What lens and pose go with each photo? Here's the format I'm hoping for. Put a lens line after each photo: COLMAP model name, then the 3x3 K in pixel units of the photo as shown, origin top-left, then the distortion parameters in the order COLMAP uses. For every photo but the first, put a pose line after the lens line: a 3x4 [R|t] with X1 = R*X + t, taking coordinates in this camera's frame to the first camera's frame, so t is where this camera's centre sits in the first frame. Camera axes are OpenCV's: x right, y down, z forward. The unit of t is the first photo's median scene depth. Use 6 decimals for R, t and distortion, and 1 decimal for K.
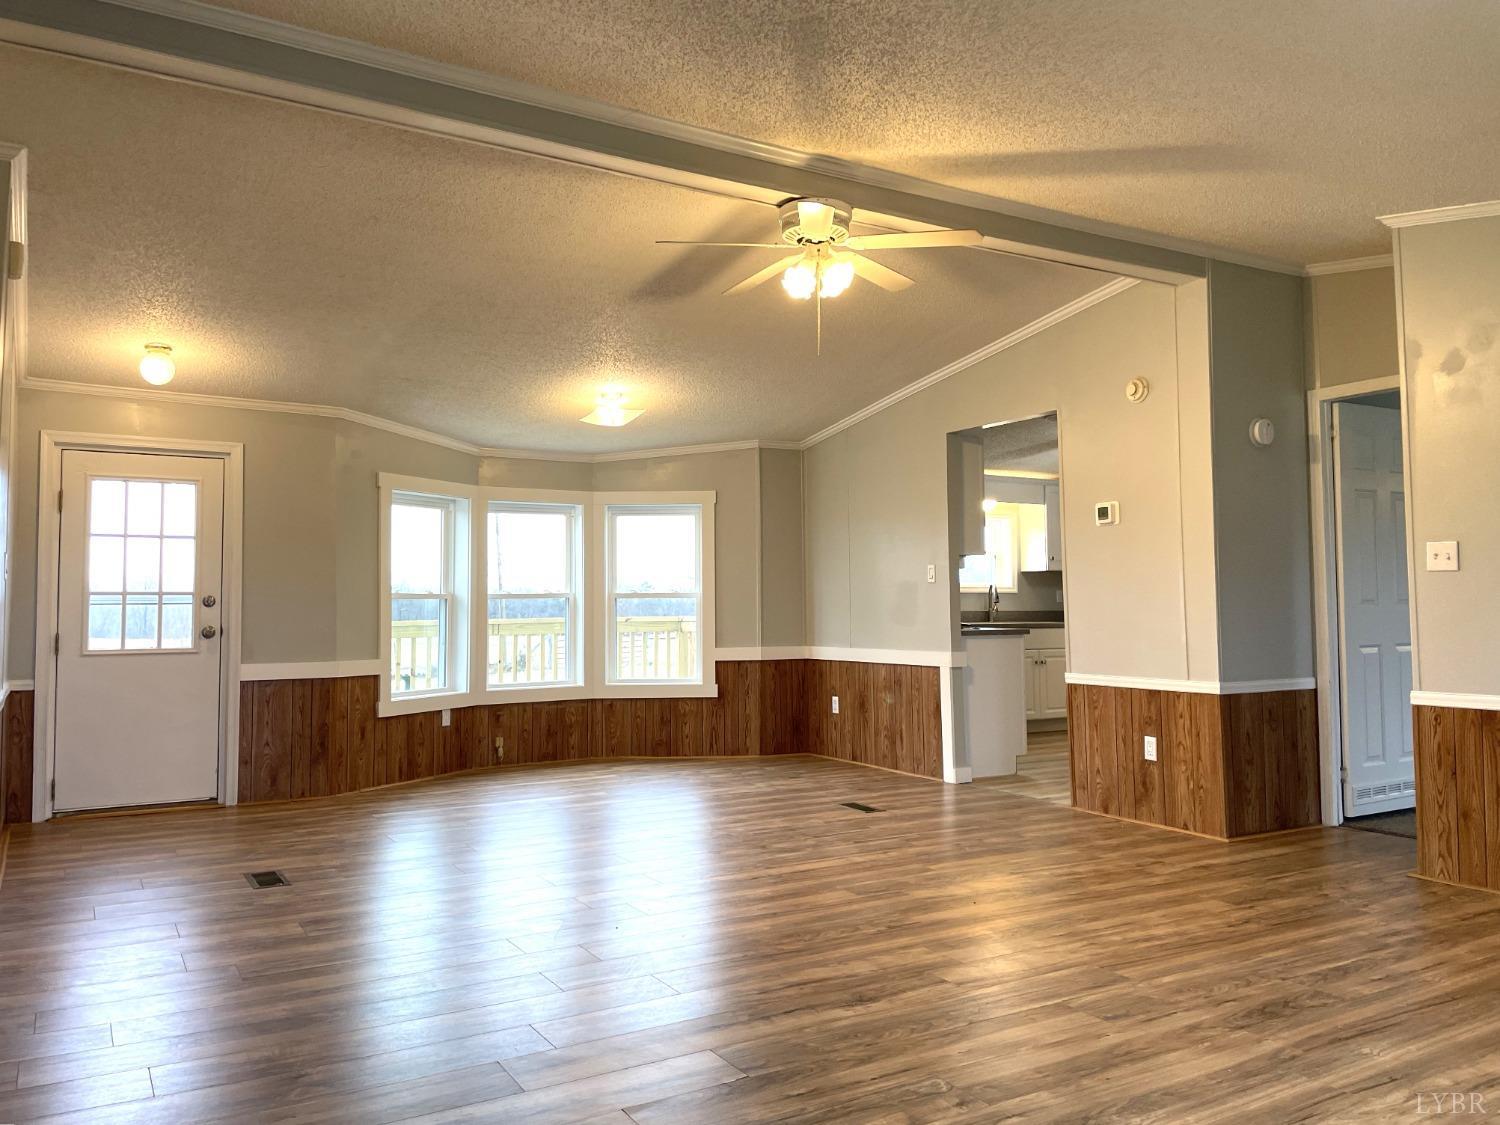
lens RADIAL K [[1130.7, 0, 755.0], [0, 1130.7, 551.1], [0, 0, 1]] dist [0.095166, -0.125657]
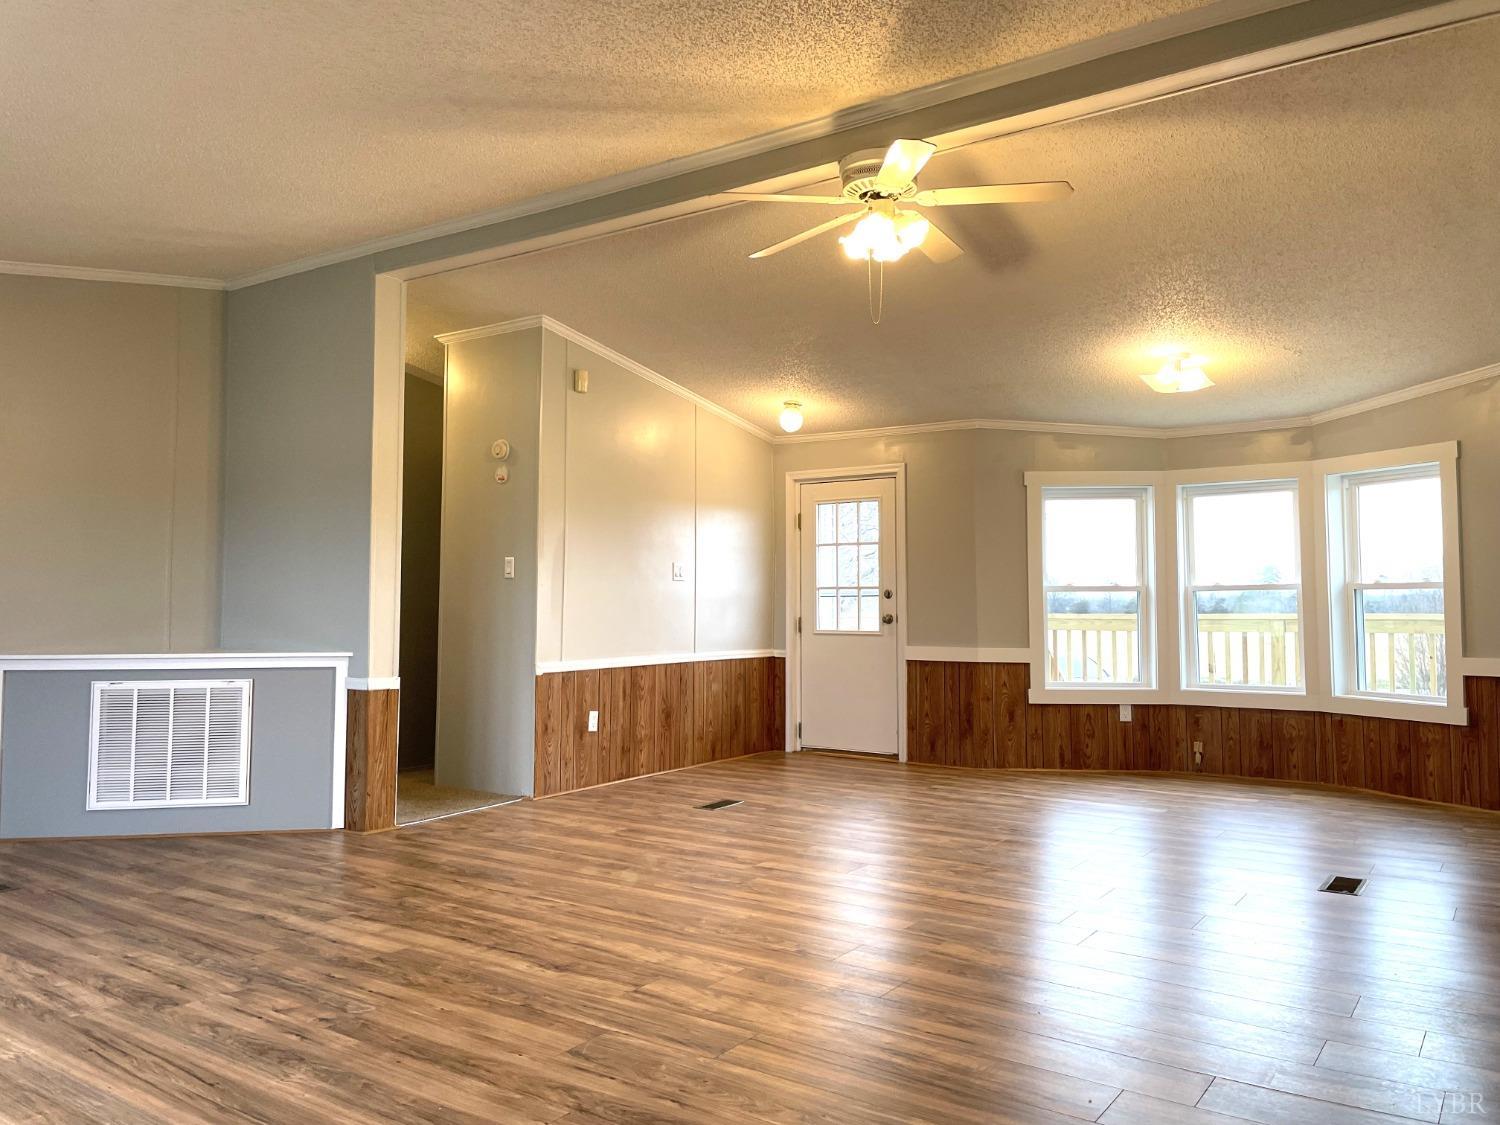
lens RADIAL K [[1130.7, 0, 755.0], [0, 1130.7, 551.1], [0, 0, 1]] dist [0.095166, -0.125657]
pose [[0.418799, -0.036559, -0.907343, 0.550845], [0.044114, 0.998829, -0.019884, 0.014982], [0.907007, -0.031699, 0.419922, 0.345810]]
